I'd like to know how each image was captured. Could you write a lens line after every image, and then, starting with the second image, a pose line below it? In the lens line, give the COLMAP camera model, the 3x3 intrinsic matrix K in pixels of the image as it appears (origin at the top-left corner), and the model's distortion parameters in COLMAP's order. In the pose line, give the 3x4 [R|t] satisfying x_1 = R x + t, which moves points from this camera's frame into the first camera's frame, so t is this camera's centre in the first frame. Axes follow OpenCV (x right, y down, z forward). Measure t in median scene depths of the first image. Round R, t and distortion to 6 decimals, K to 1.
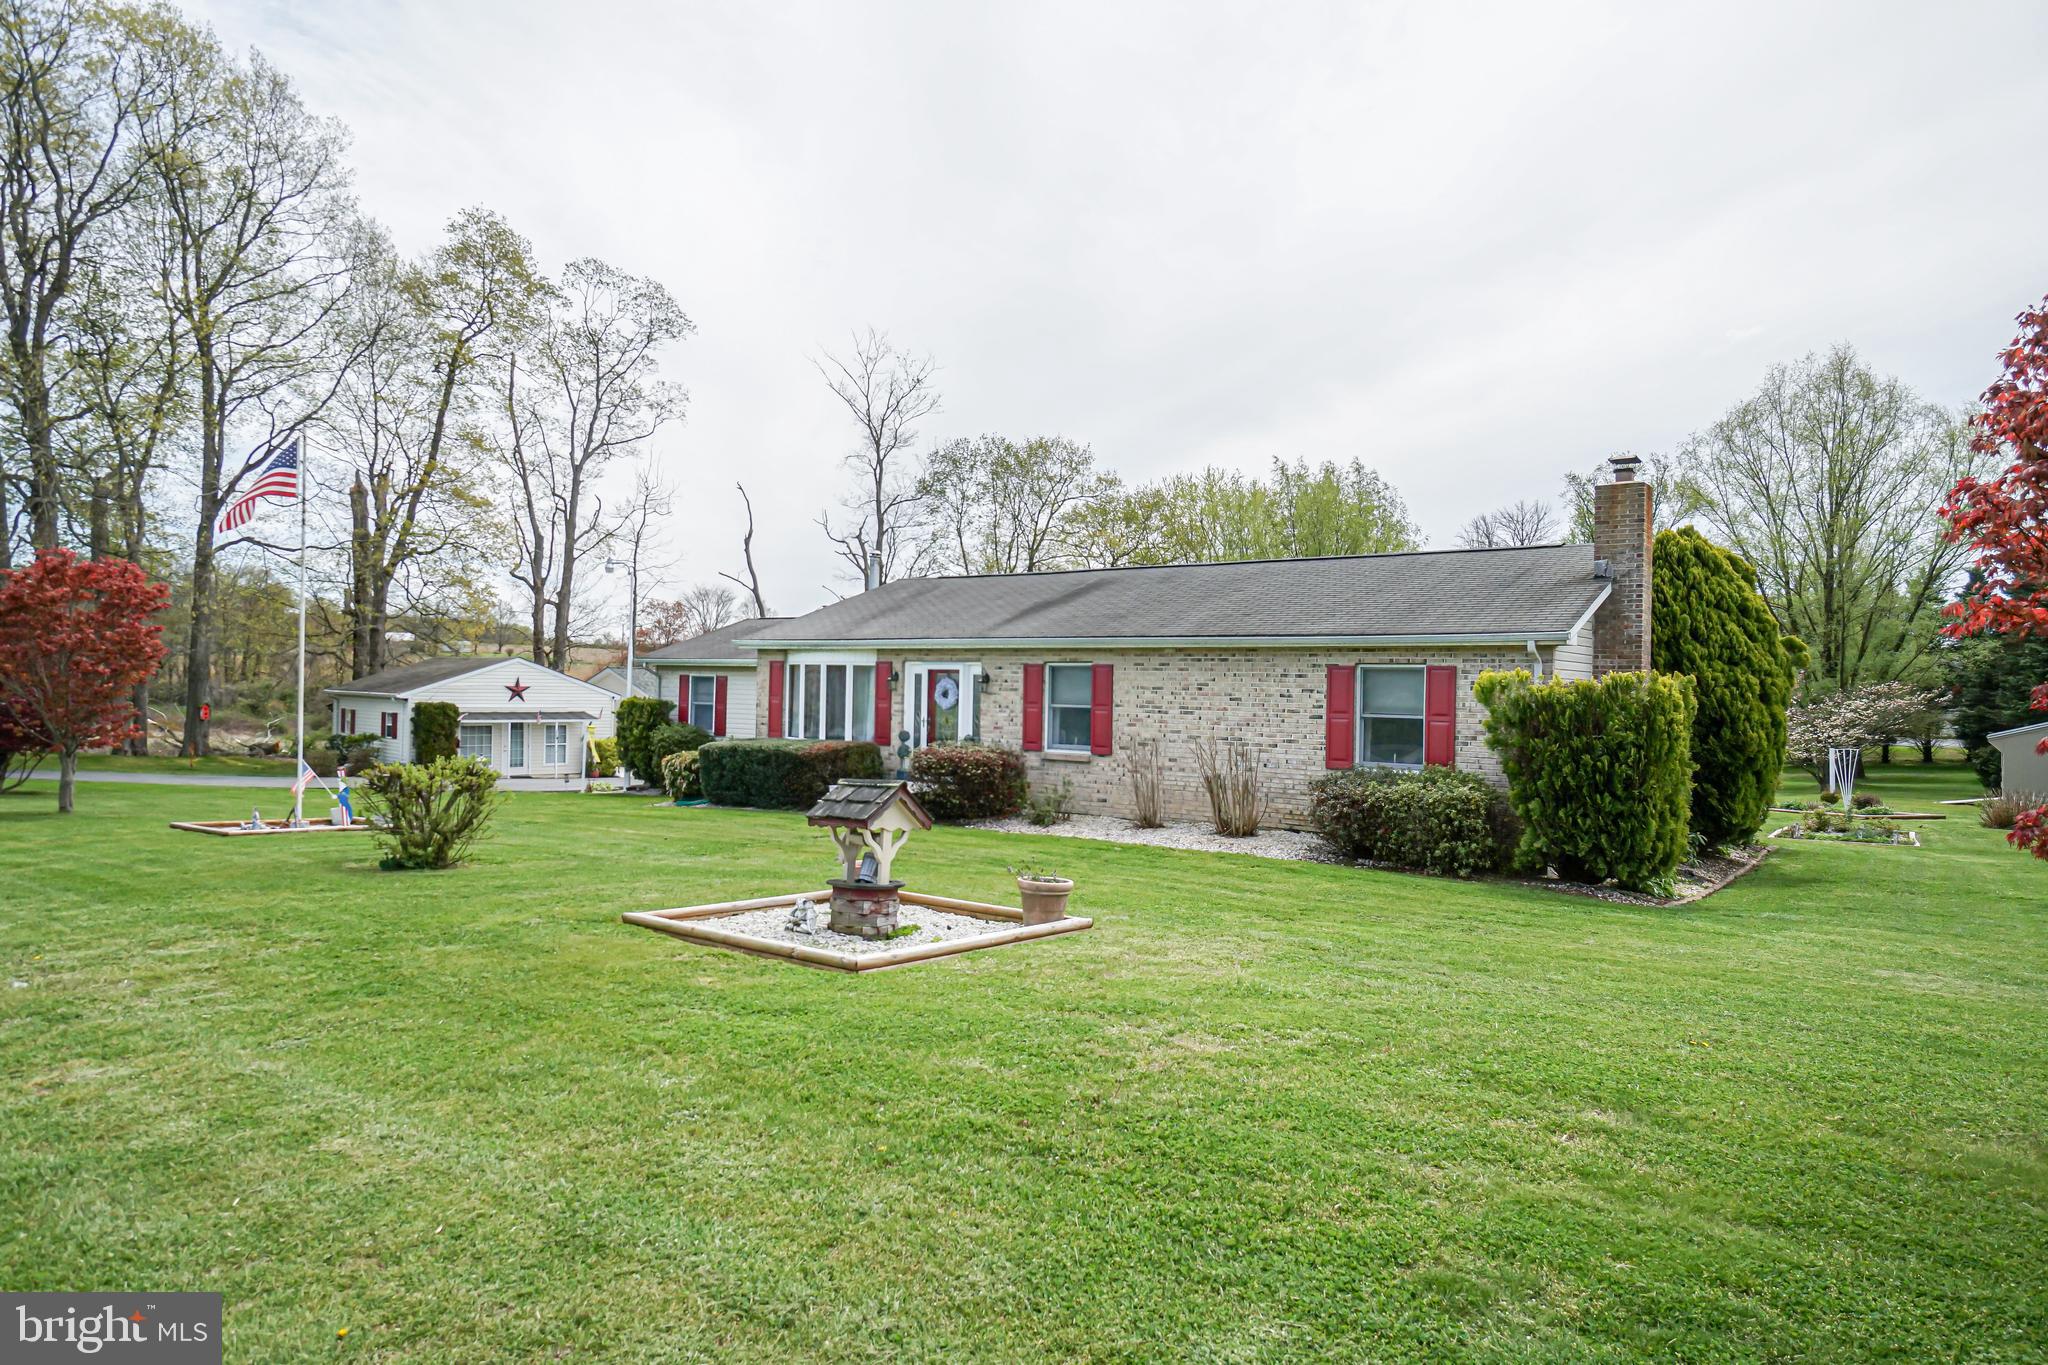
lens RADIAL K [[1210.0, 0, 1023.9], [0, 1210.0, 633.5], [0, 0, 1]] dist [0.025233, 0.000237]
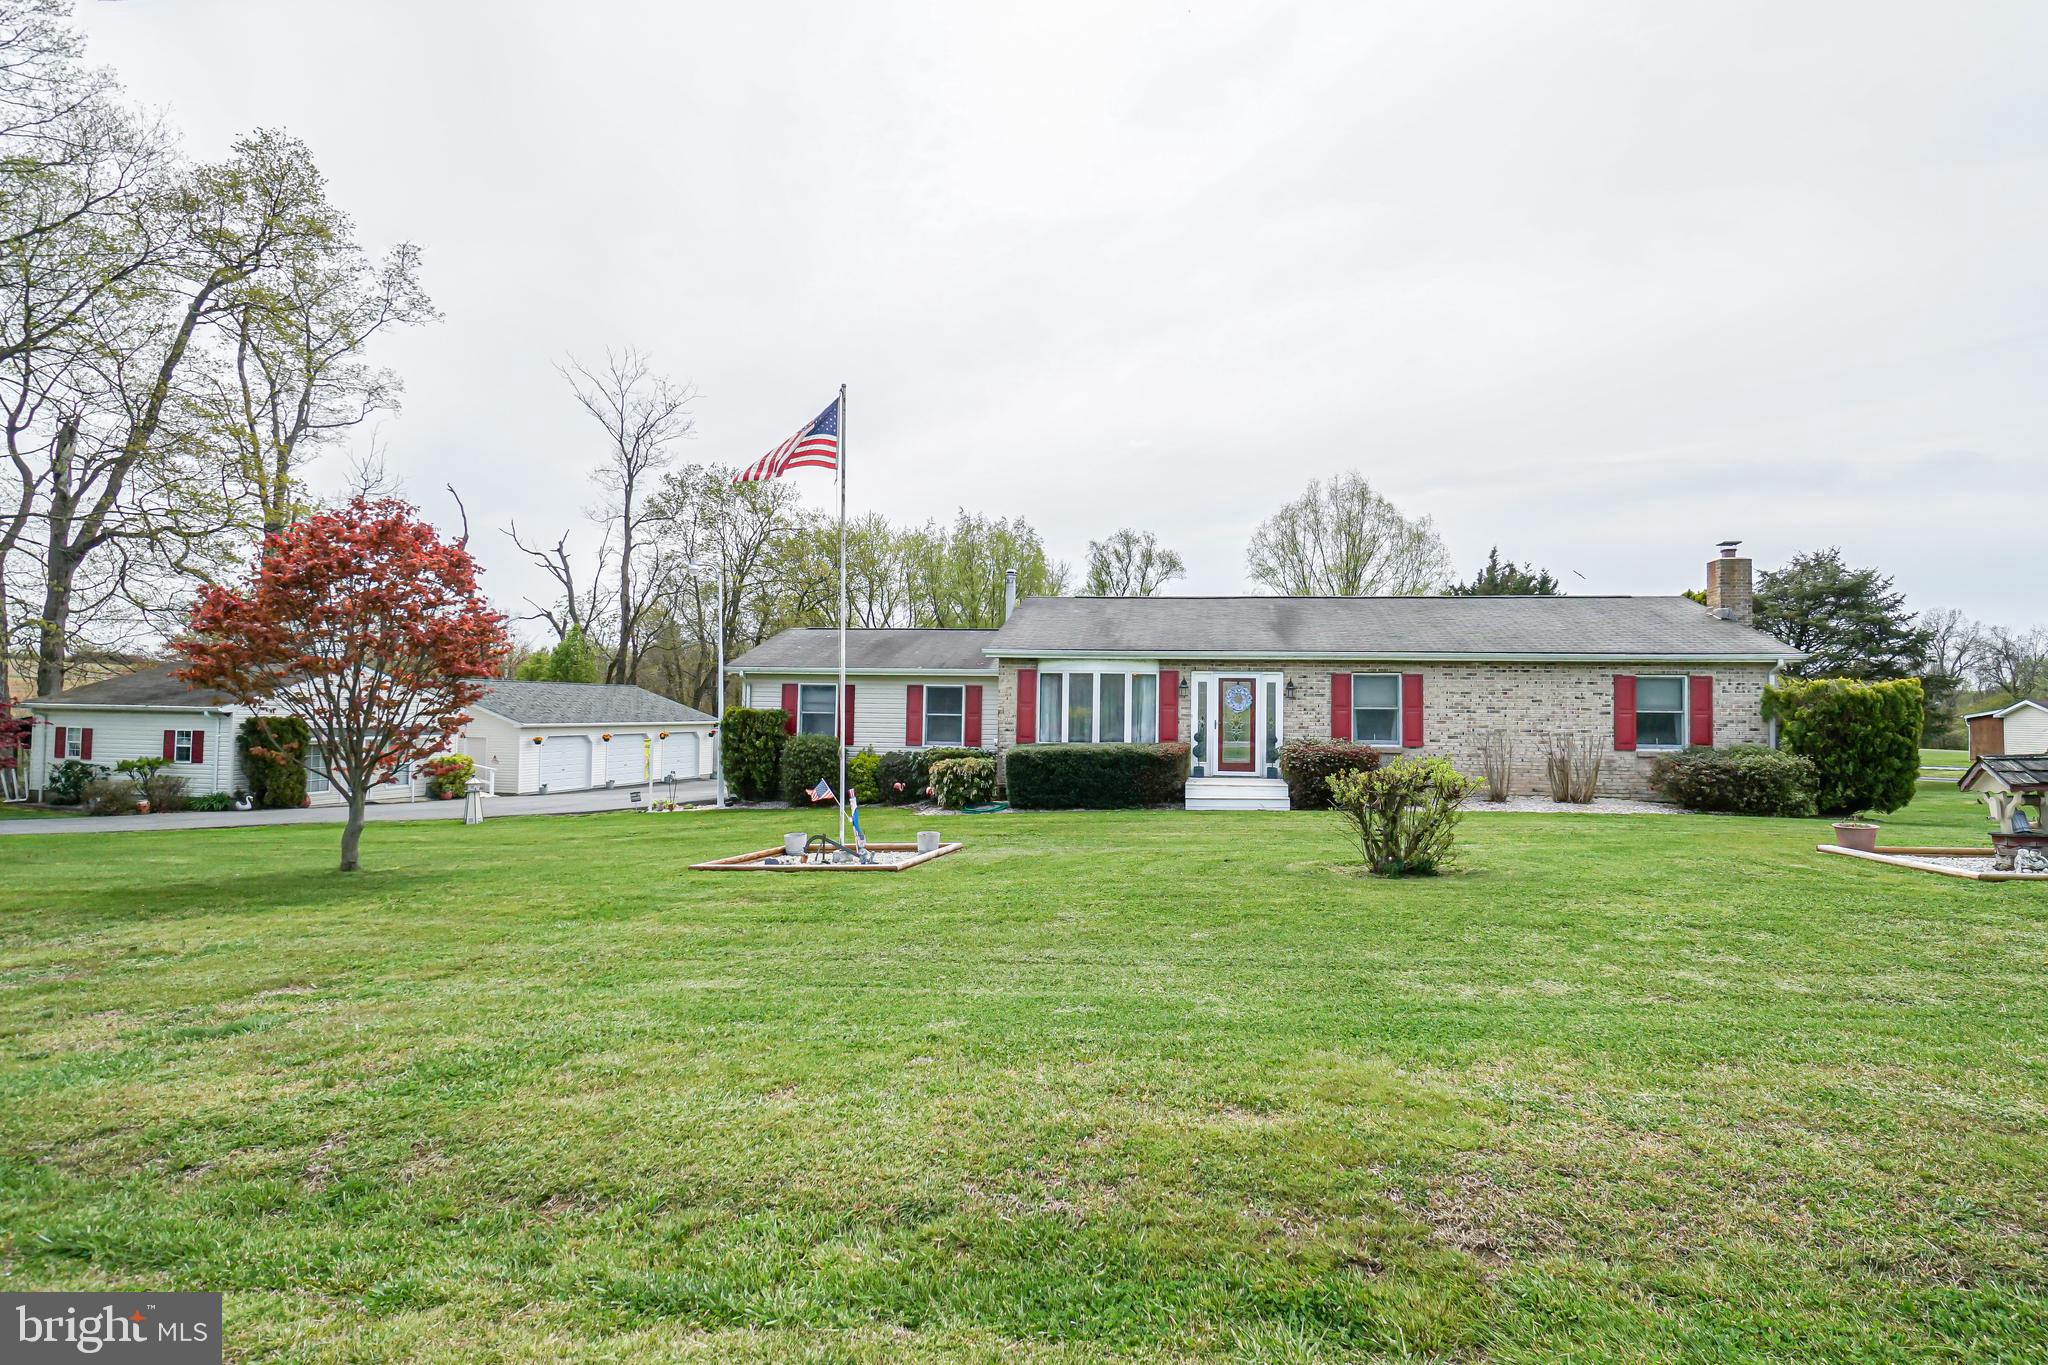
lens RADIAL K [[1010.5, 0, 955.9], [0, 1010.5, 658.9], [0, 0, 1]] dist [0.002761, -0.000023]
pose [[0.860221, 0.016169, 0.509665, -0.790306], [-0.017355, 0.999846, -0.002428, 0.018612], [-0.509626, -0.006757, 0.860370, 0.314259]]
